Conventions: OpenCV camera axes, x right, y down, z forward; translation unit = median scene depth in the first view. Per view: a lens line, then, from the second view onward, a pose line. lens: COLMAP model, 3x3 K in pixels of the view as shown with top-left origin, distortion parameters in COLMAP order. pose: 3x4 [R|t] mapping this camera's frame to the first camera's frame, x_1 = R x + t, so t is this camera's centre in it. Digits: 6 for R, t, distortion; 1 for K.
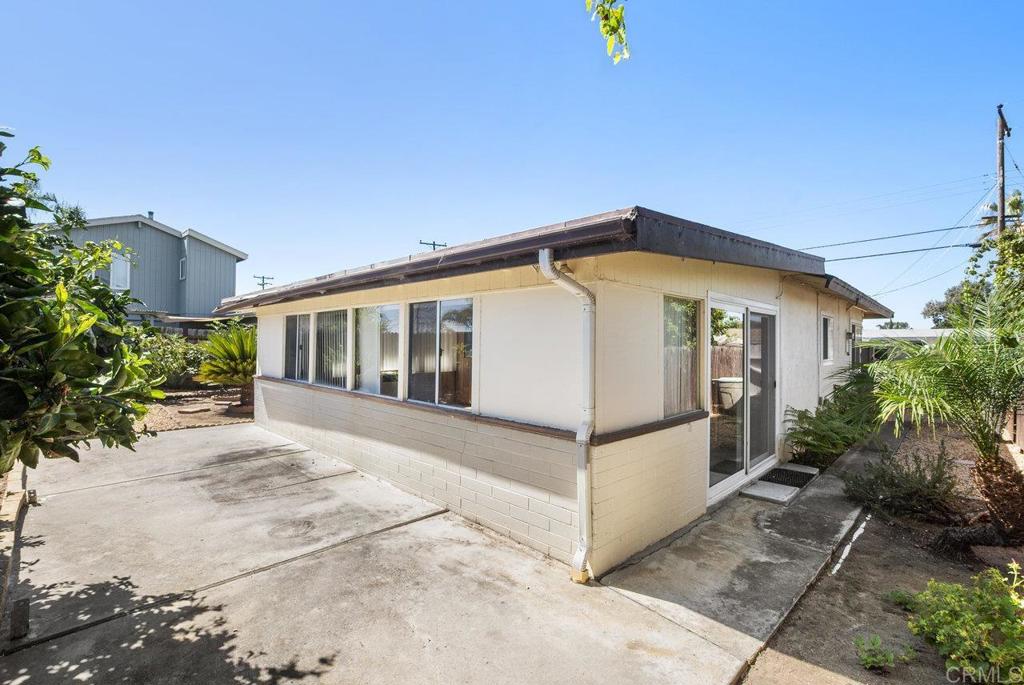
lens RADIAL K [[463.3, 0, 511.1], [0, 463.3, 343.1], [0, 0, 1]] dist [-0.016168, 0.000968]
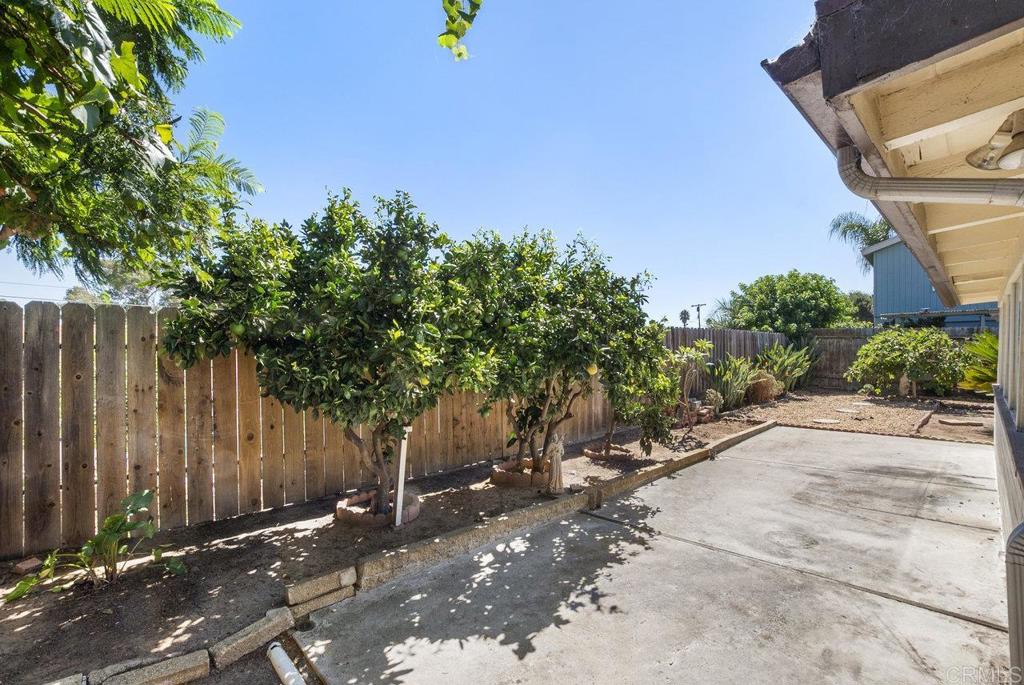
lens RADIAL K [[463.3, 0, 510.9], [0, 463.3, 348.6], [0, 0, 1]] dist [-0.016168, 0.000968]
pose [[-0.016806, -0.013787, -0.999764, 0.592478], [0.011940, 0.999831, -0.013989, 0.030912], [0.999787, -0.012172, -0.016639, 0.575330]]
